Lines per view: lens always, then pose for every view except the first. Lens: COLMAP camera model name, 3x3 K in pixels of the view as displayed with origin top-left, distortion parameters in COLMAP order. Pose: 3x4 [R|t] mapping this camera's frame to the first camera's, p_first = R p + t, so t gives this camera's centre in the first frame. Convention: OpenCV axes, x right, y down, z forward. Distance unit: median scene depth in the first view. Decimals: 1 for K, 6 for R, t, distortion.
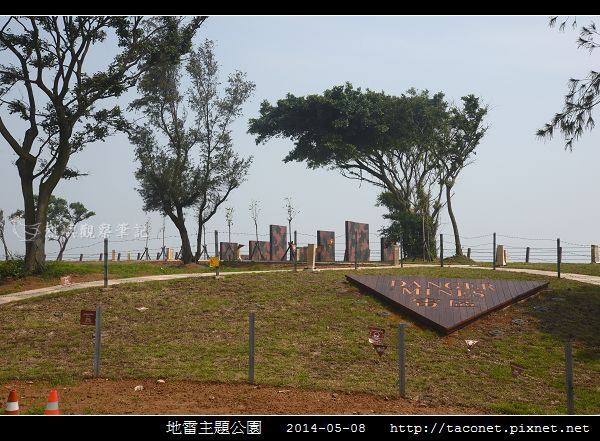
lens RADIAL K [[958.6, 0, 300.2], [0, 958.6, 220.7], [0, 0, 1]] dist [-0.023145, 0.000000]
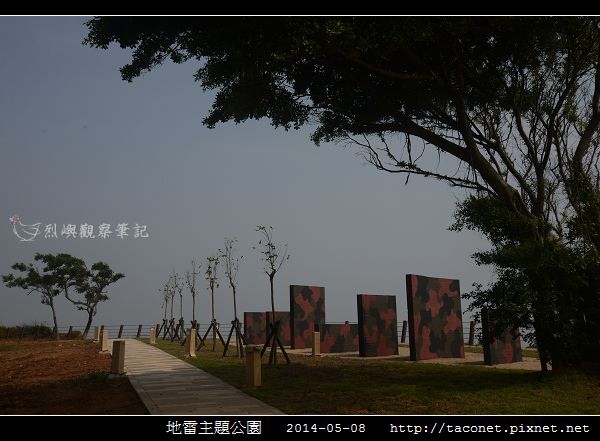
lens RADIAL K [[677.9, 0, 298.4], [0, 677.9, 222.3], [0, 0, 1]] dist [0.118661, 0.000000]
pose [[0.978236, -0.039377, -0.203724, 0.069554], [0.021359, 0.995722, -0.089899, 0.003978], [0.206392, 0.083591, 0.974892, 0.680607]]
